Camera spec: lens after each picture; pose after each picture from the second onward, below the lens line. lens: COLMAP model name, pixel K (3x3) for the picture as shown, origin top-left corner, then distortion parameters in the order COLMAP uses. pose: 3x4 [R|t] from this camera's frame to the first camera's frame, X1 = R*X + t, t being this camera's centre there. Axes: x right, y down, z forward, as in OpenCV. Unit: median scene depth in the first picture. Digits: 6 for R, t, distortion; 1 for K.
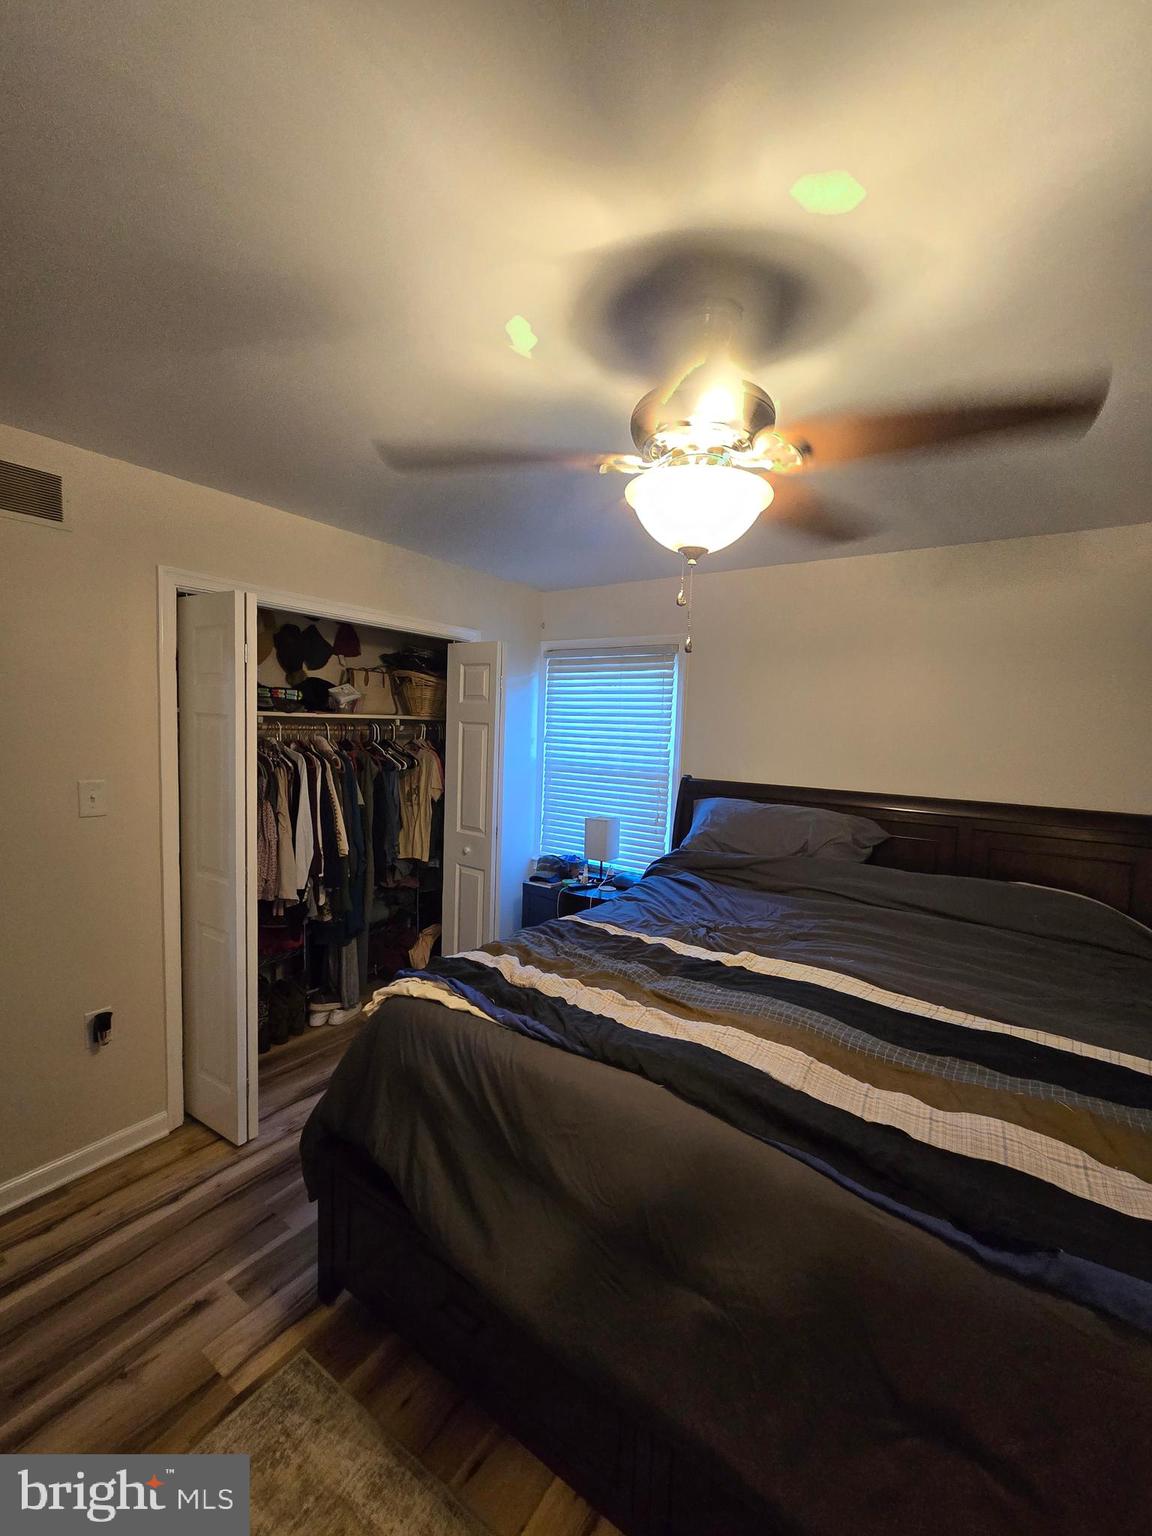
lens RADIAL K [[634.0, 0, 576.1], [0, 634.0, 769.3], [0, 0, 1]] dist [-0.002380, 0.001129]
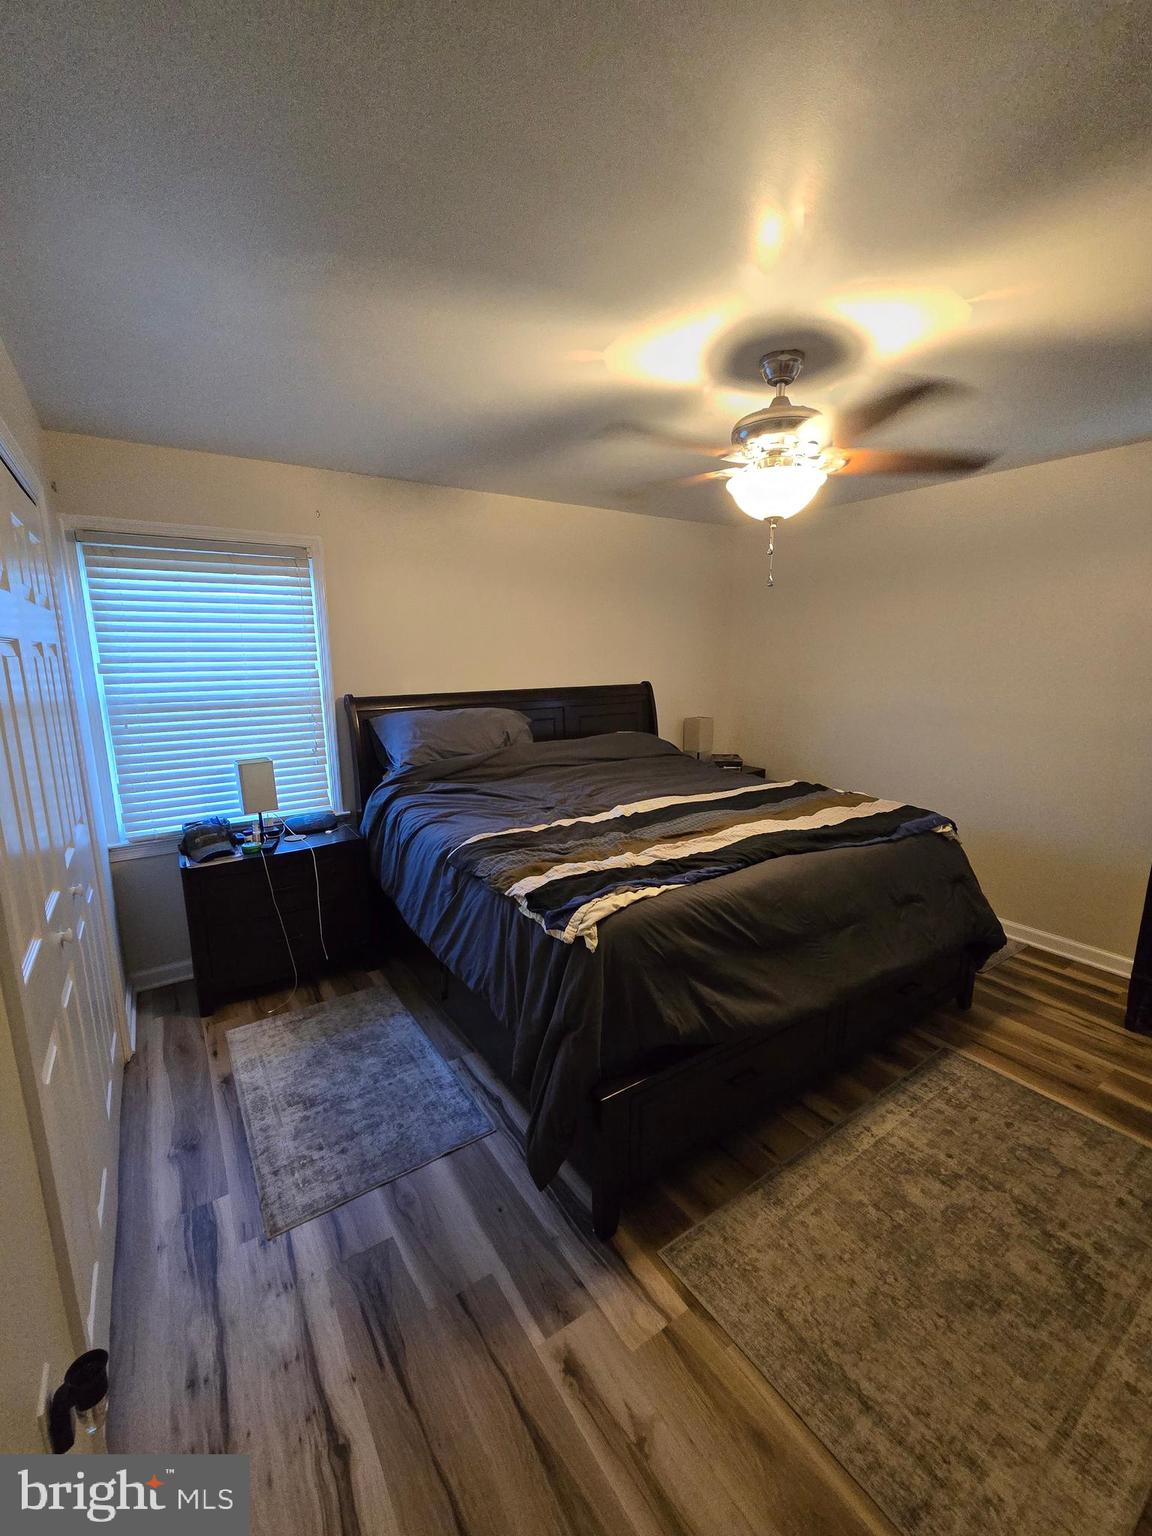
lens RADIAL K [[634.0, 0, 580.5], [0, 634.0, 771.2], [0, 0, 1]] dist [-0.002380, 0.001129]
pose [[0.360749, -0.212292, 0.908181, -1.207256], [0.086307, 0.977171, 0.194135, -0.069105], [-0.928661, 0.008348, 0.370836, 0.695945]]
